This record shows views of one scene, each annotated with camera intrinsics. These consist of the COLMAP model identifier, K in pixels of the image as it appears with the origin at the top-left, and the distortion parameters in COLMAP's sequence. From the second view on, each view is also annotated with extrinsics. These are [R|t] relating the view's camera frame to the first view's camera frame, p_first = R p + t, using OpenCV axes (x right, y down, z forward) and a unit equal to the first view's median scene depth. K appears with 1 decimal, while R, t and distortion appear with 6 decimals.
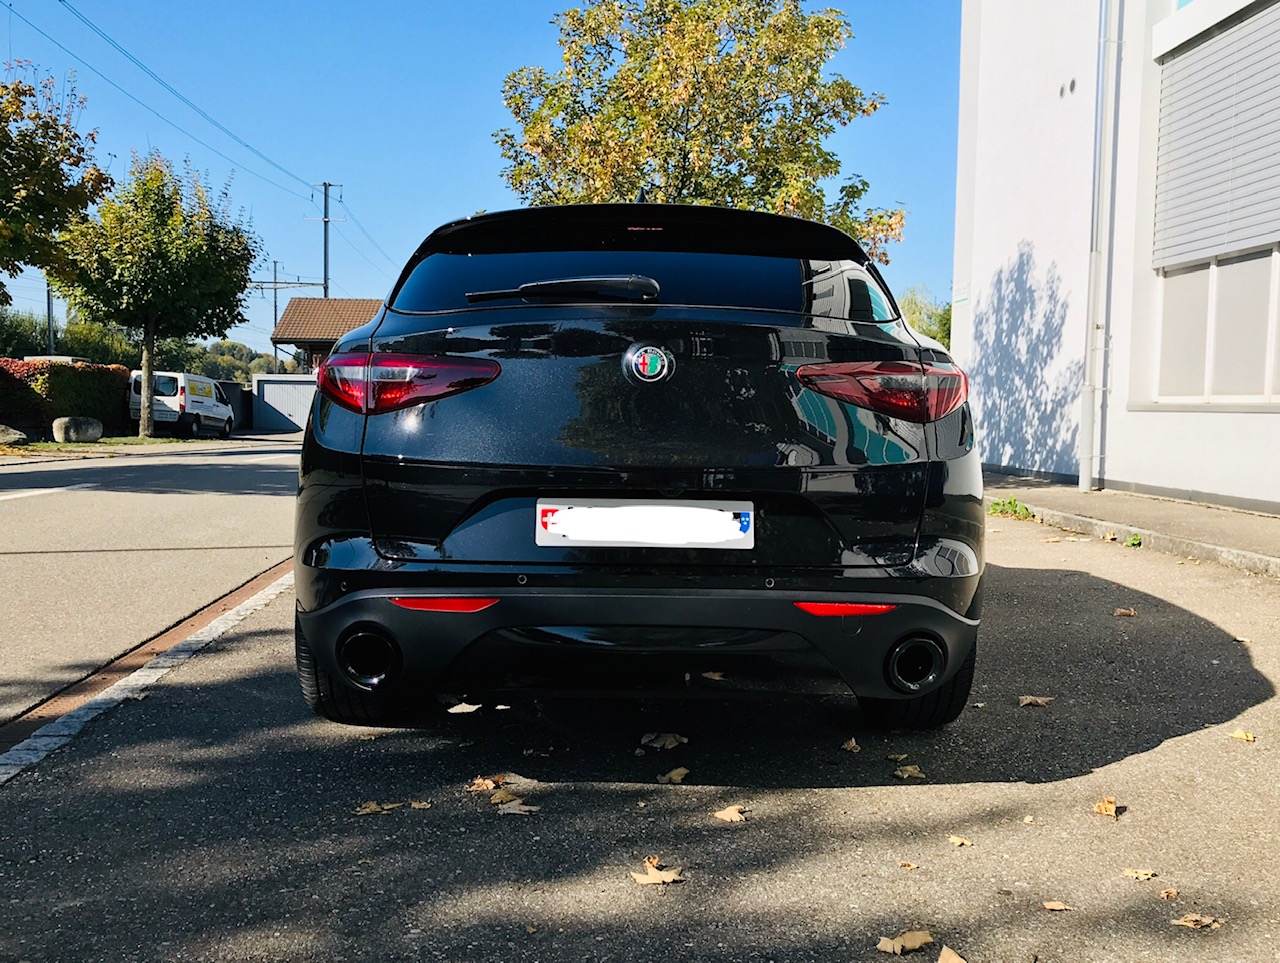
lens RADIAL K [[1233.0, 0, 640.2], [0, 1233.0, 478.9], [0, 0, 1]] dist [0.021779, 0.000000]
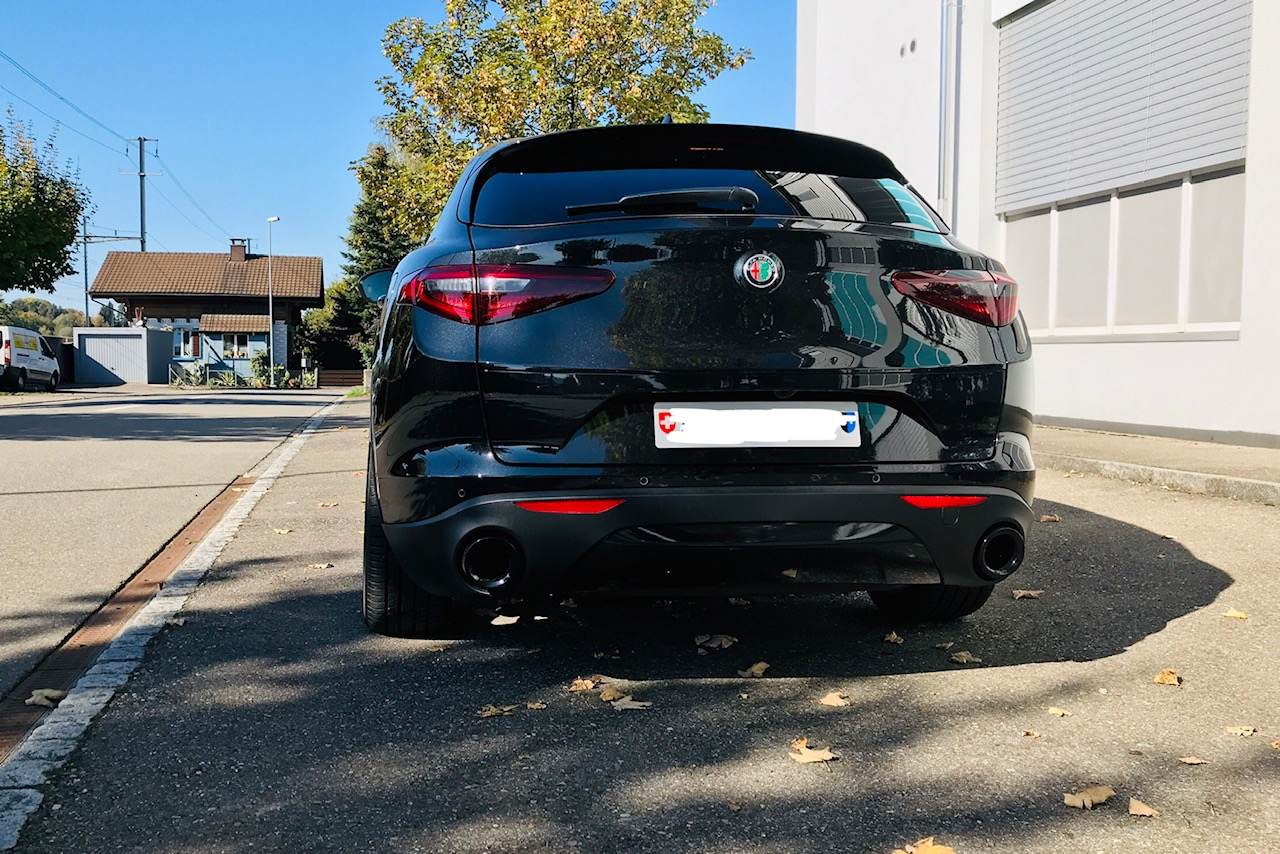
lens RADIAL K [[1176.1, 0, 589.7], [0, 1176.1, 431.4], [0, 0, 1]] dist [0.029145, -0.009865]
pose [[0.992419, -0.020461, 0.121182, -0.216964], [0.019981, 0.999787, 0.005172, 0.028750], [-0.121262, -0.002711, 0.992617, 0.024084]]
